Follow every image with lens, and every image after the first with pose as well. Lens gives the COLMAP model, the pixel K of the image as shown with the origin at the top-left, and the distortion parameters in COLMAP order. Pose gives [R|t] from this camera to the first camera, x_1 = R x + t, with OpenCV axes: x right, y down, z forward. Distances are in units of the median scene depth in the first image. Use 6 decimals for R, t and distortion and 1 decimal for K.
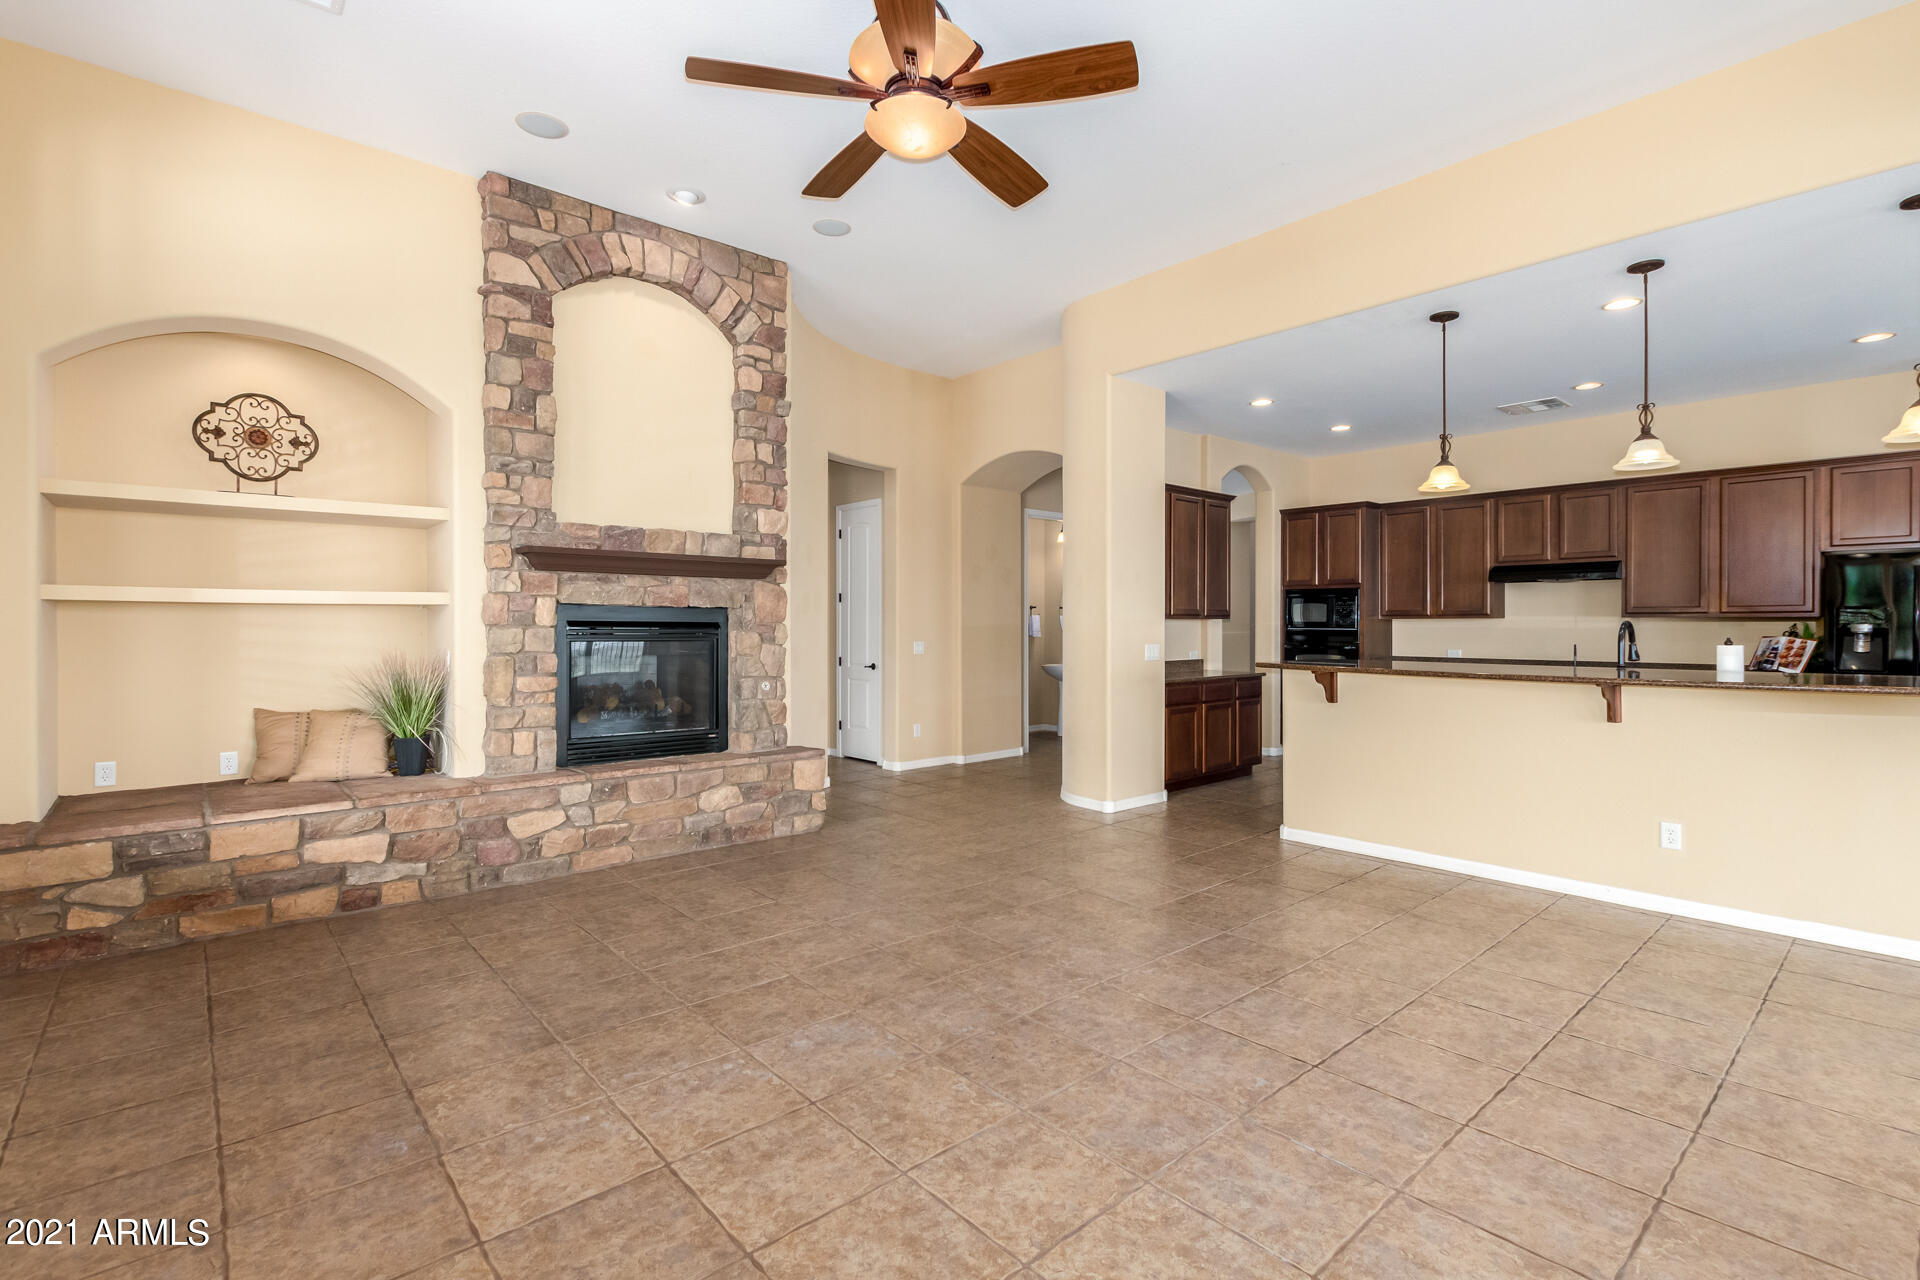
lens RADIAL K [[896.2, 0, 991.3], [0, 896.2, 632.0], [0, 0, 1]] dist [-0.002757, -0.000462]
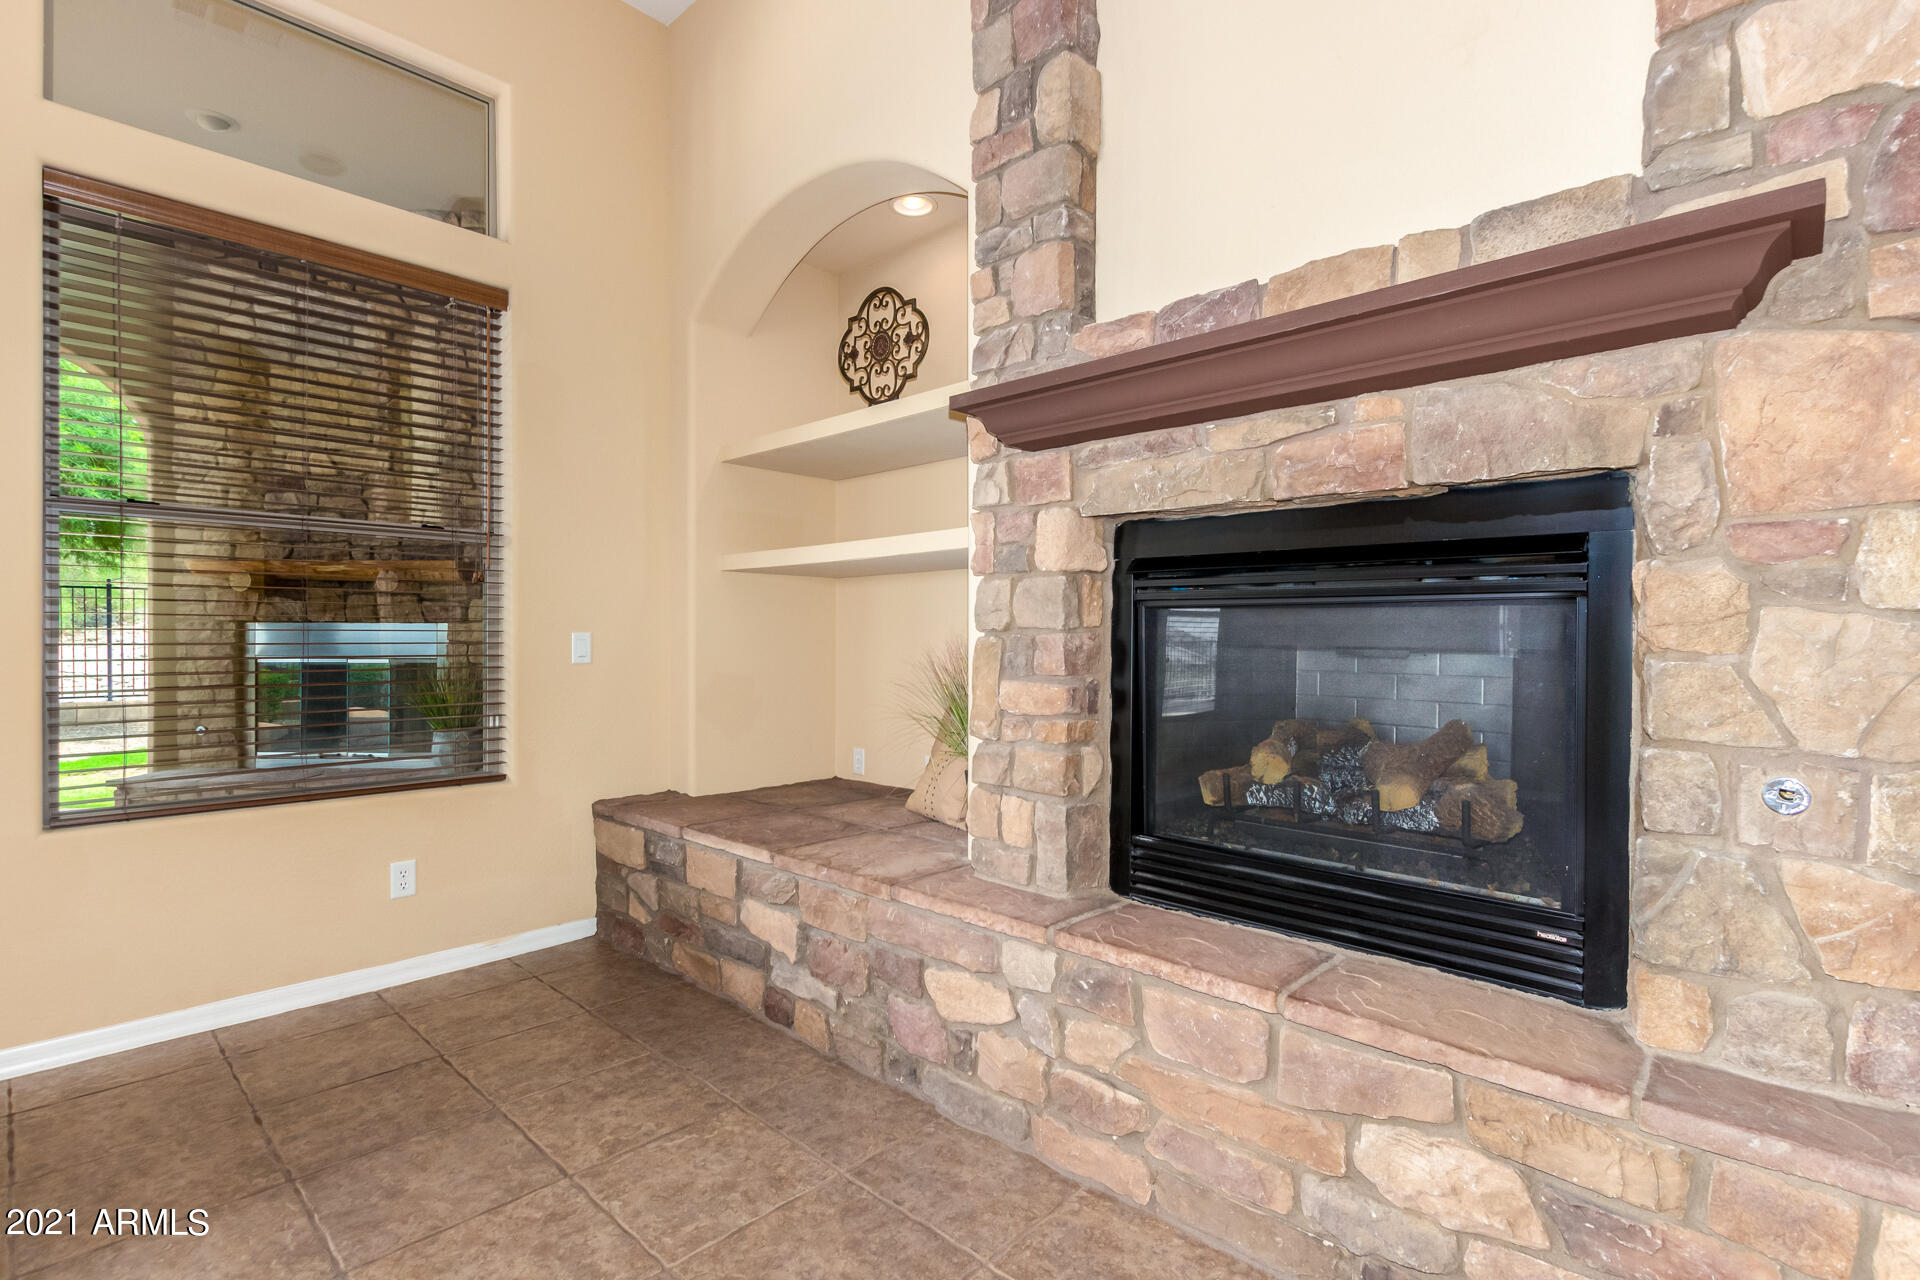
lens RADIAL K [[894.2, 0, 960.0], [0, 894.2, 640.0], [0, 0, 1]] dist [0.000339, 0.000107]
pose [[0.062312, 0.002796, -0.998053, -0.048984], [-0.008851, 0.999958, 0.002249, 0.027270], [0.998017, 0.008694, 0.062334, 0.923226]]
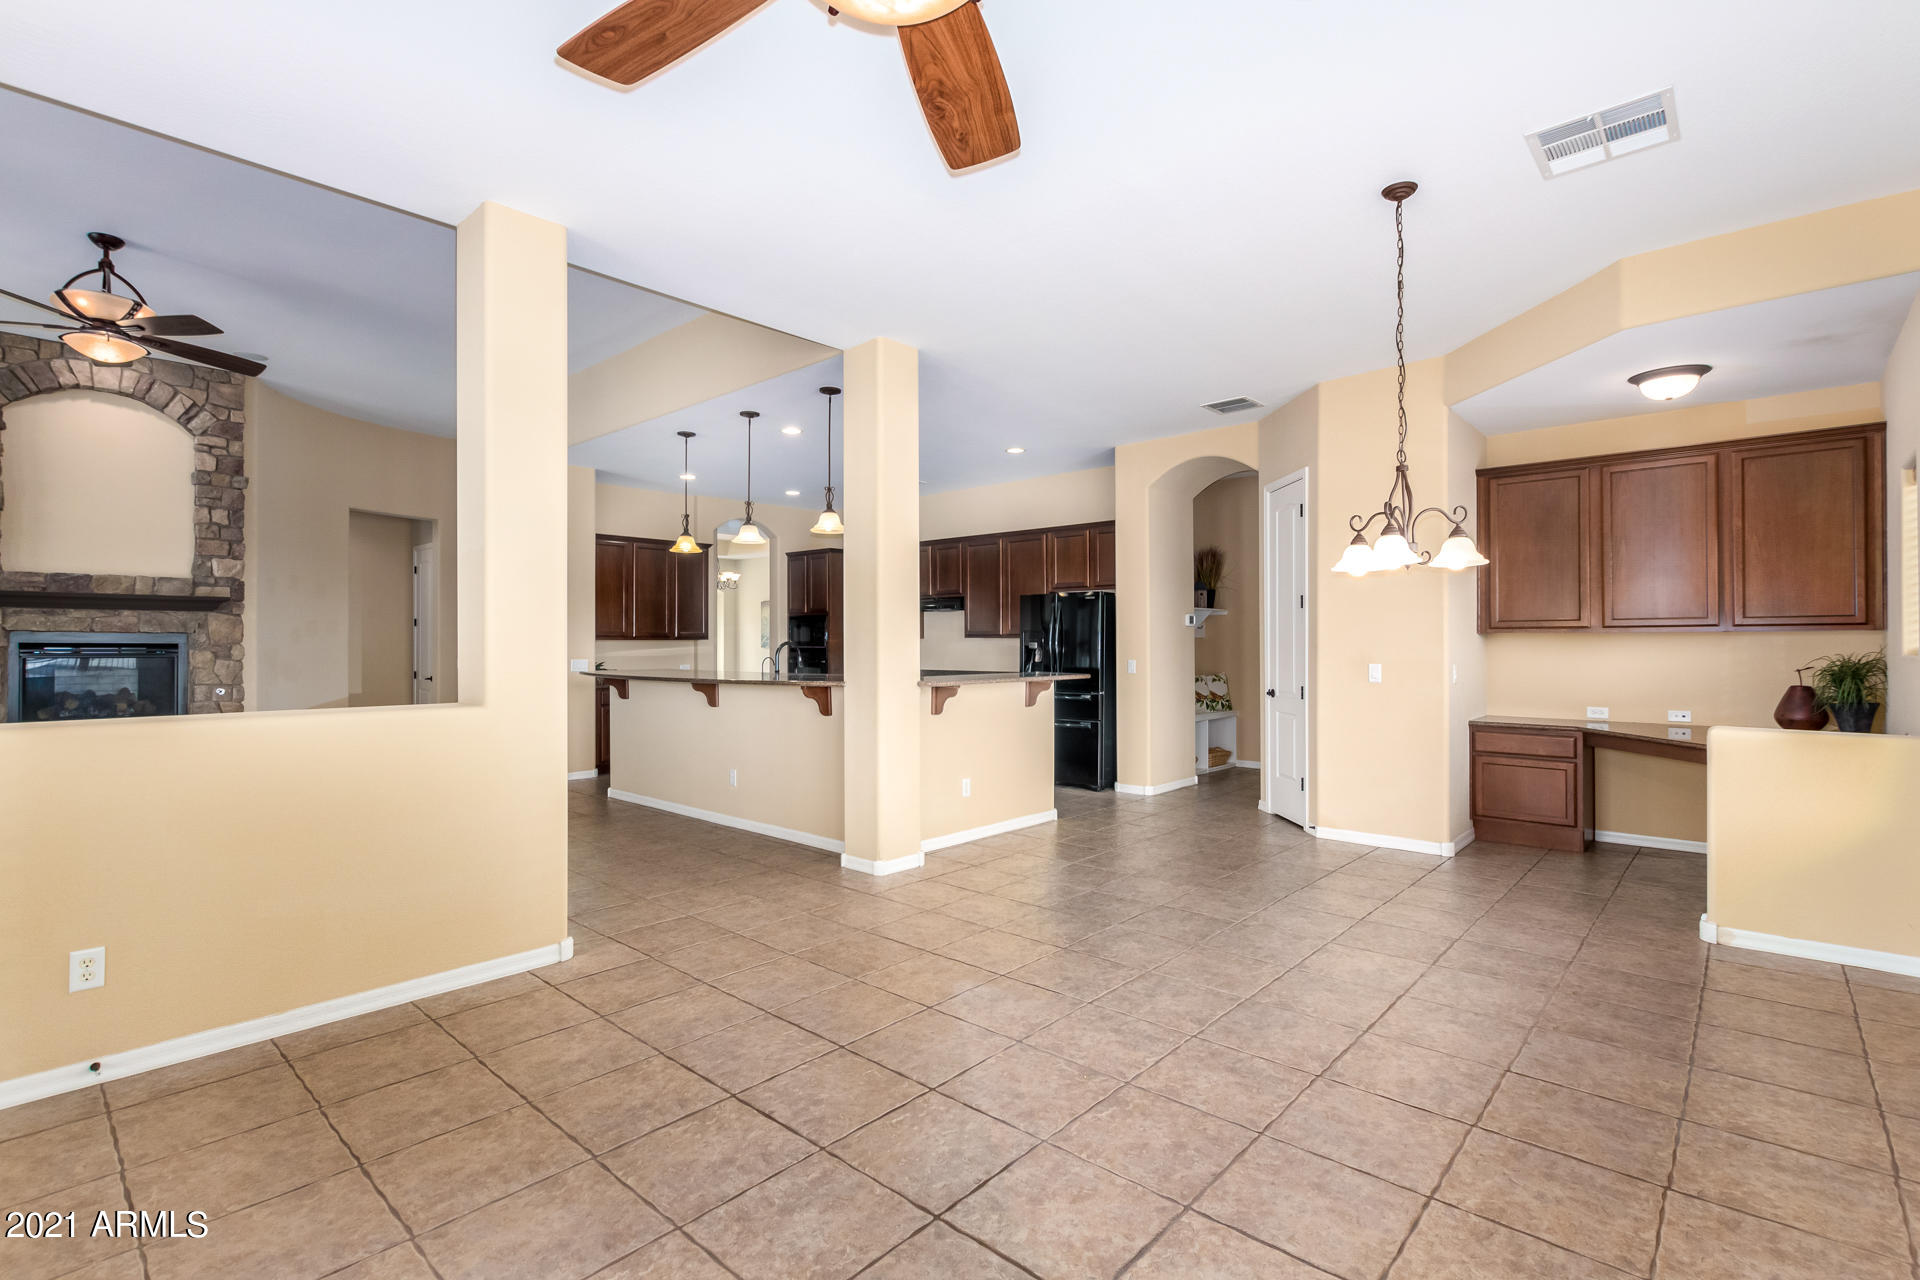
lens RADIAL K [[885.1, 0, 960.0], [0, 885.1, 640.0], [0, 0, 1]] dist [0.000848, -0.000185]
pose [[0.996715, -0.000394, 0.080988, 0.872628], [0.001173, 0.999954, -0.009572, -0.002721], [-0.080981, 0.009635, 0.996669, -0.473991]]
